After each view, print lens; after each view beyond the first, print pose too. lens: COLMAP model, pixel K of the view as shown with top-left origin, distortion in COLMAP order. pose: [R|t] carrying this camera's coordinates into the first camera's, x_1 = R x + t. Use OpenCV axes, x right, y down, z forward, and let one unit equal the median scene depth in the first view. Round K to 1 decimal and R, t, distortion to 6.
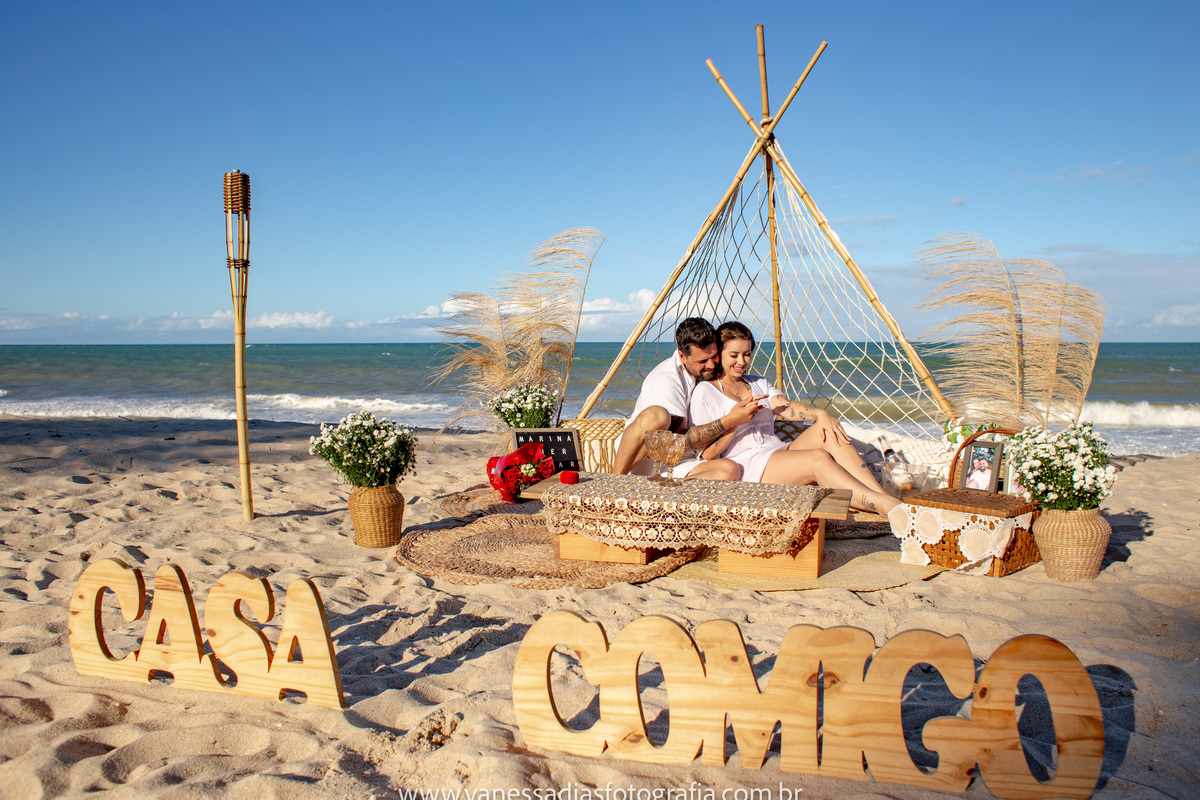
lens RADIAL K [[940.1, 0, 609.2], [0, 940.1, 403.3], [0, 0, 1]] dist [-0.026305, 0.000384]
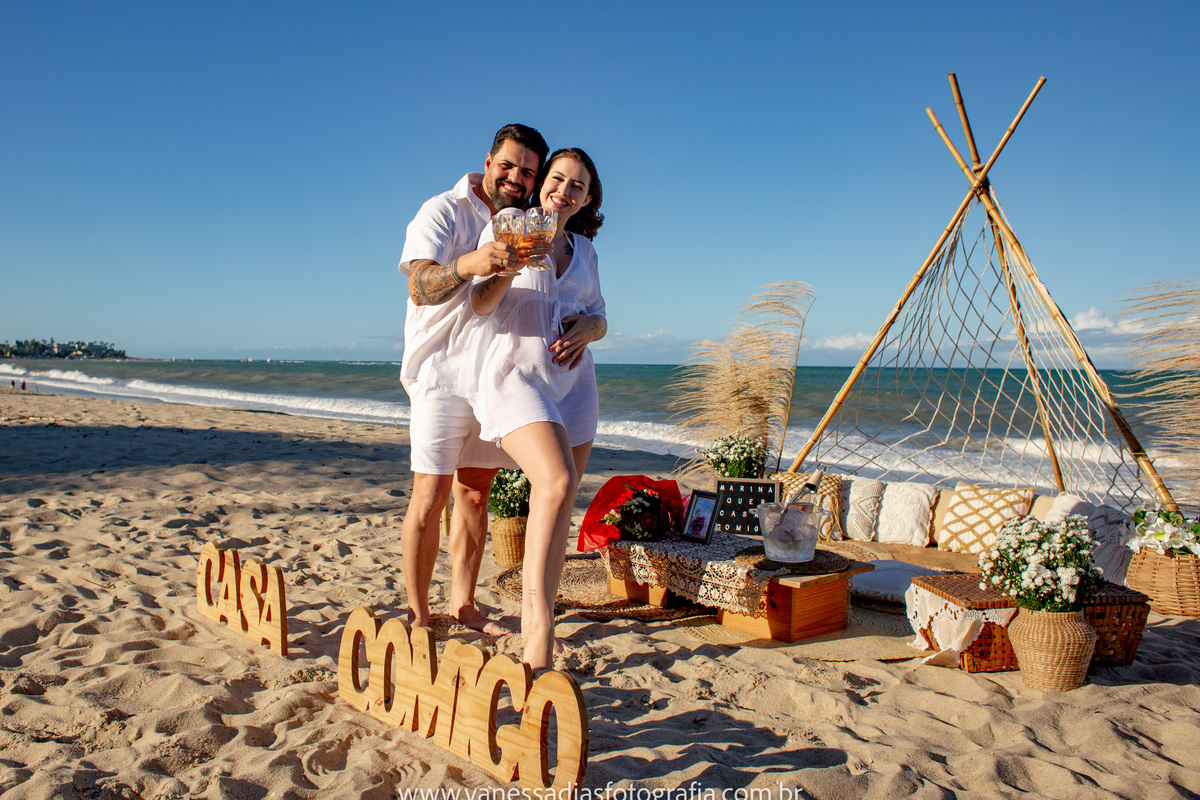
lens RADIAL K [[1027.2, 0, 592.1], [0, 1027.2, 392.4], [0, 0, 1]] dist [-0.052260, 0.038404]
pose [[0.837957, 0.025835, -0.545124, 0.412858], [-0.046215, 0.998650, -0.023712, -0.035012], [0.543775, 0.045063, 0.838020, -0.056935]]
